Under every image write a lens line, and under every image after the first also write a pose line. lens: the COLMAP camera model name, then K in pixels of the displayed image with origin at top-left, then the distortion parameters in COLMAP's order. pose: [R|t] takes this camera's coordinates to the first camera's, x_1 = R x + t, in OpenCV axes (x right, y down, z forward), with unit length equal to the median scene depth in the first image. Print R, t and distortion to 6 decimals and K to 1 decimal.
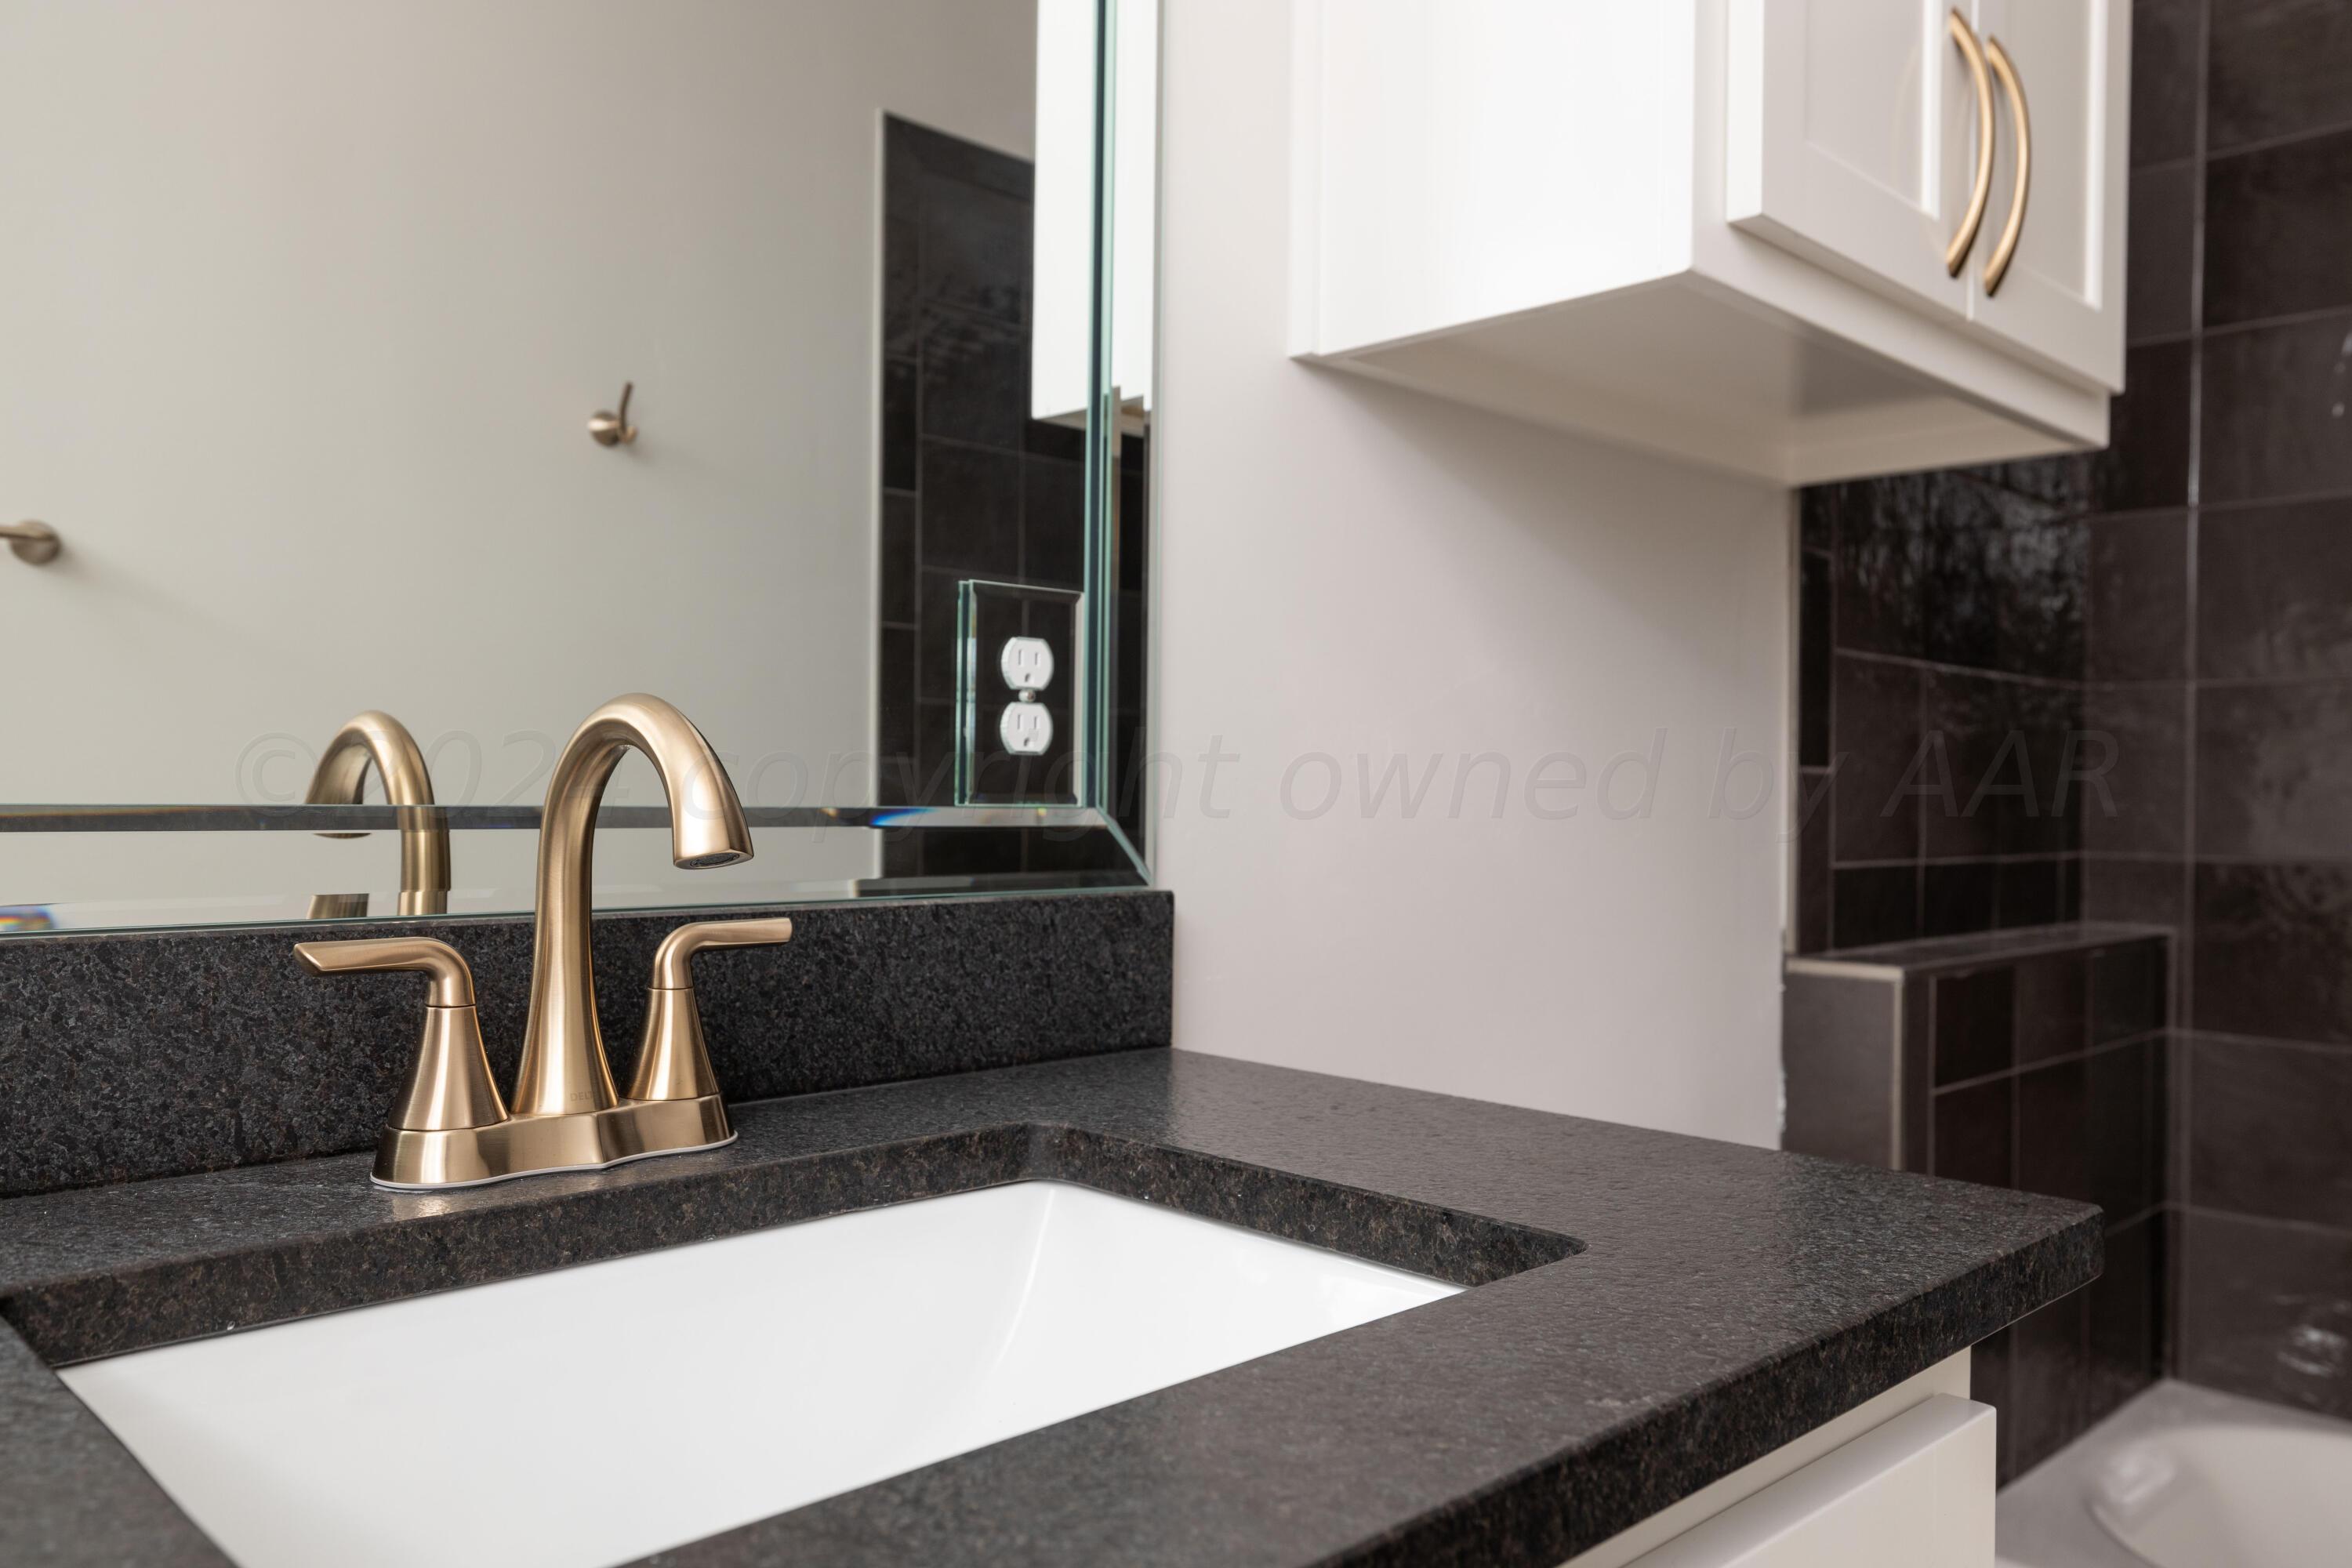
lens RADIAL K [[1751.6, 0, 1162.7], [0, 1751.6, 784.4], [0, 0, 1]] dist [0.013239, 0.001636]
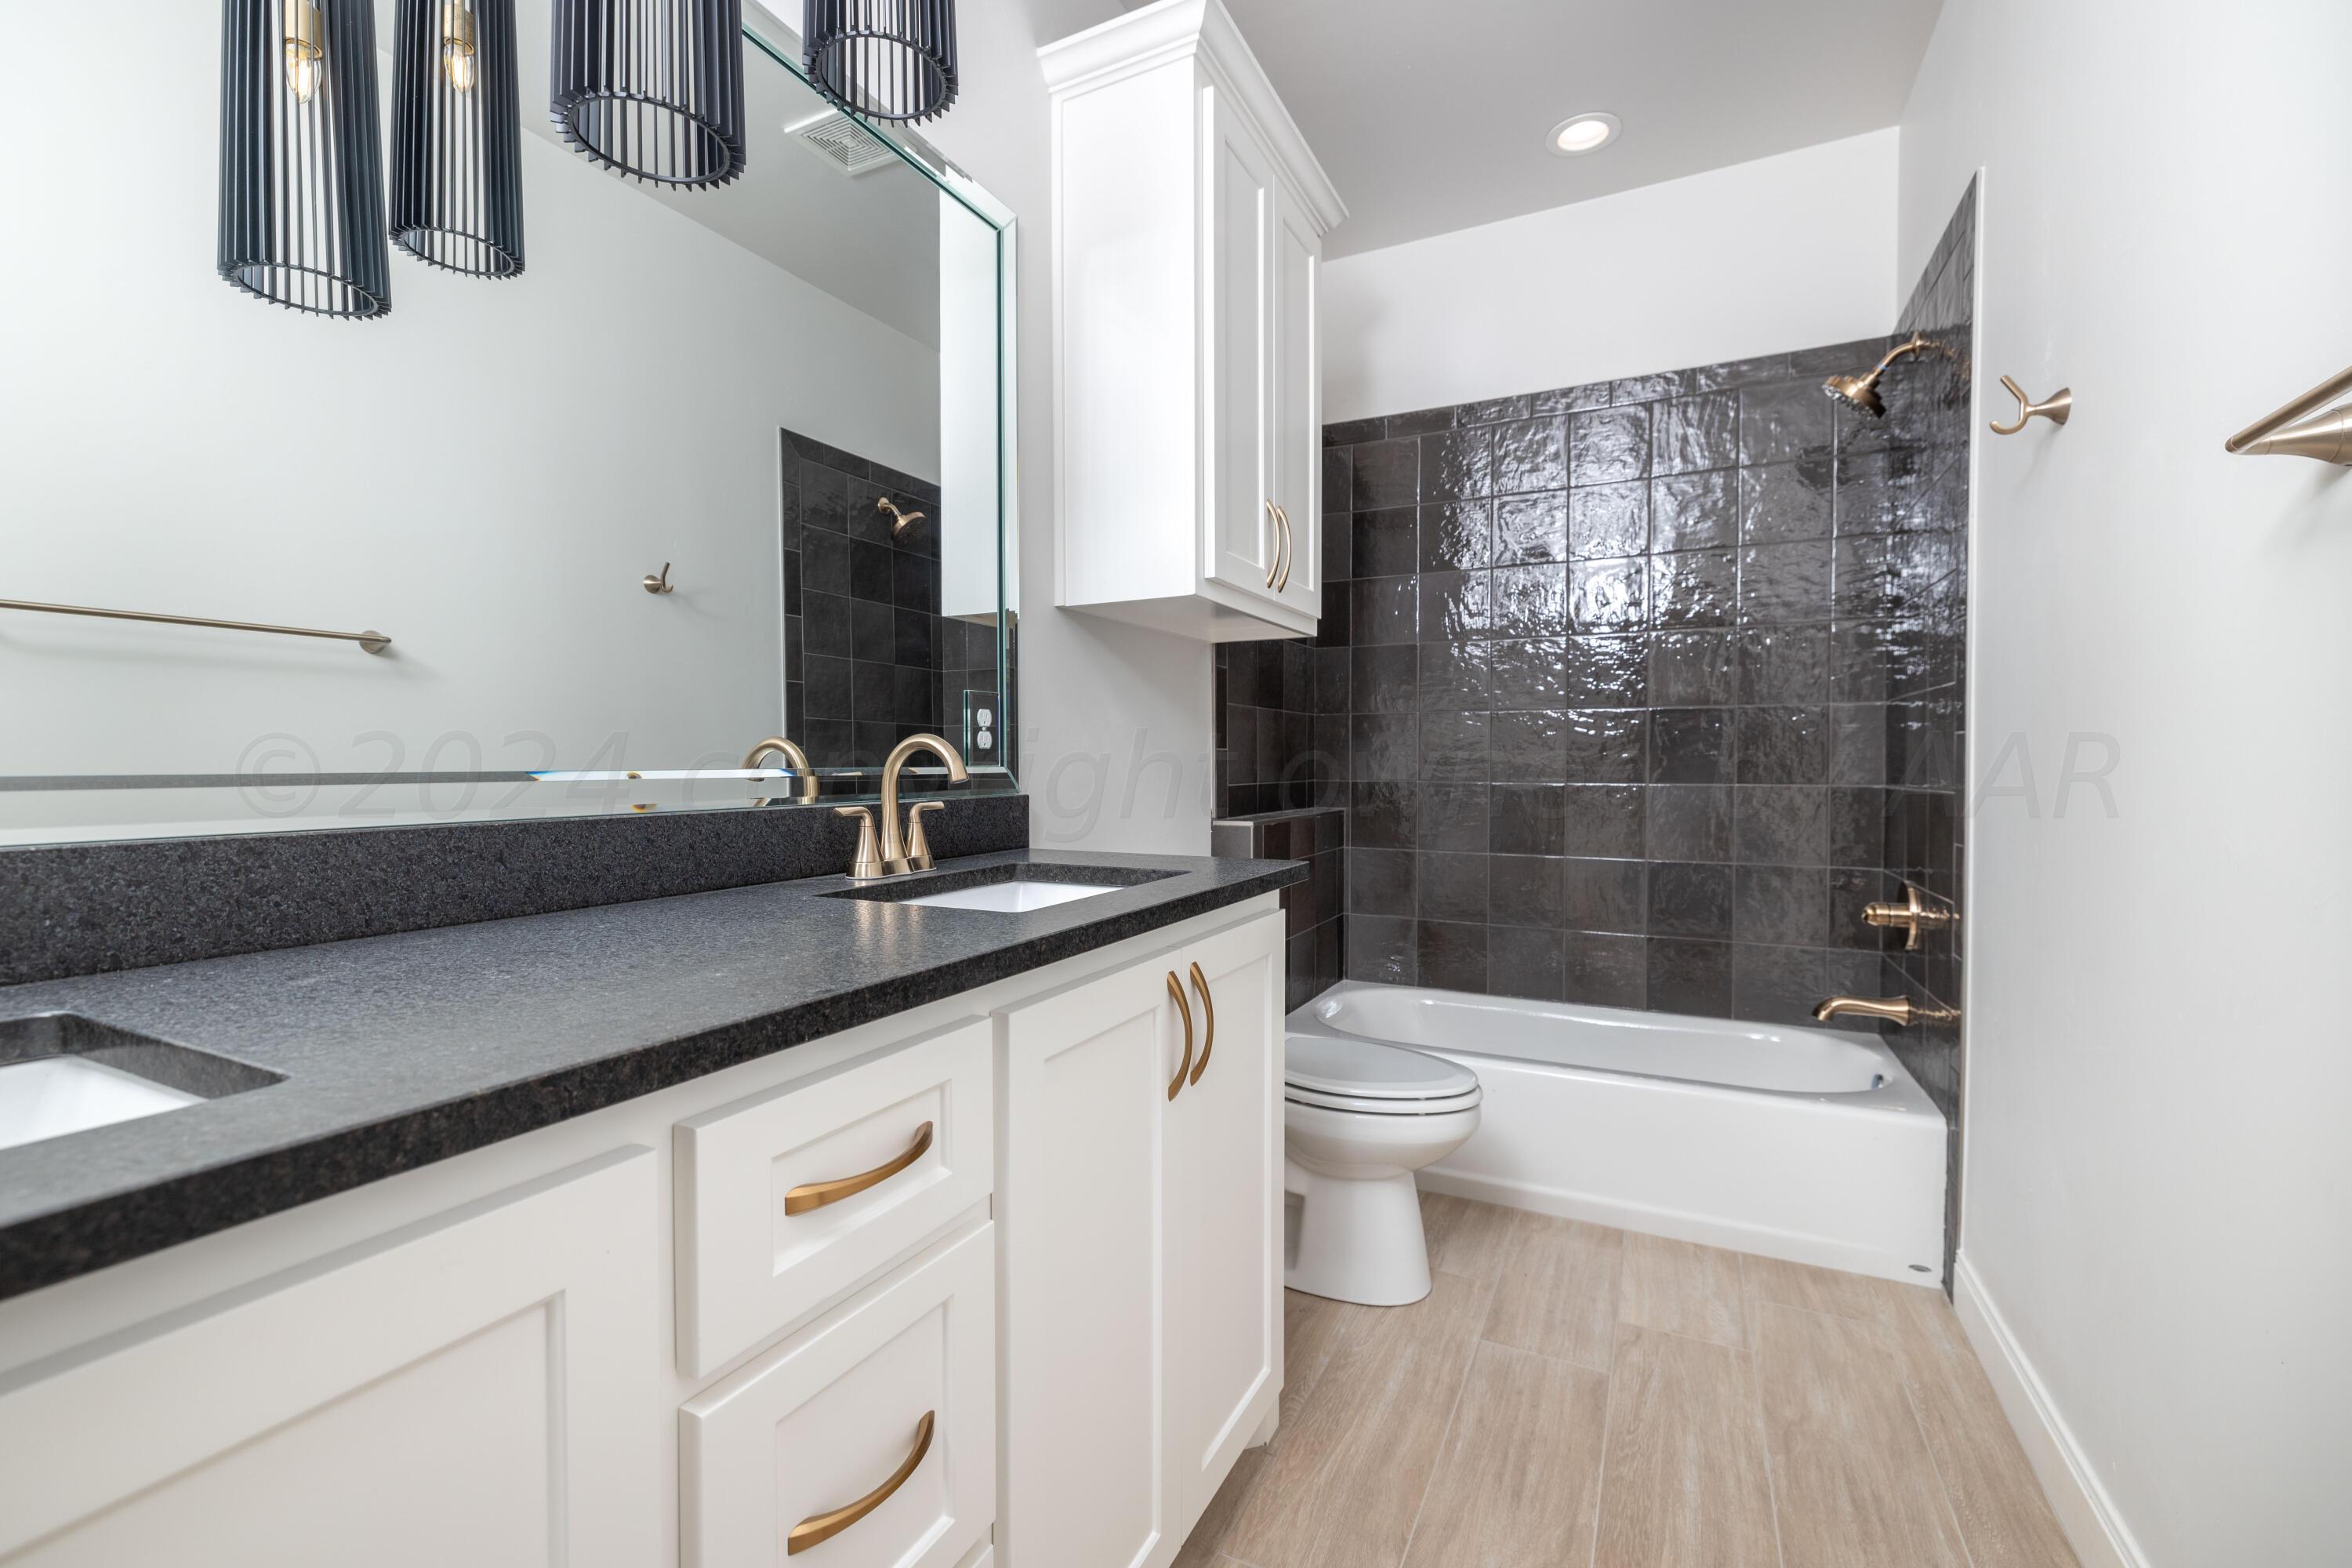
lens RADIAL K [[1019.5, 0, 1177.4], [0, 1019.5, 778.4], [0, 0, 1]] dist [0.001033, -0.000369]
pose [[0.942985, -0.020749, 0.332189, -0.239758], [0.013126, 0.999597, 0.025173, -0.003952], [-0.332577, -0.019378, 0.942877, -0.505846]]
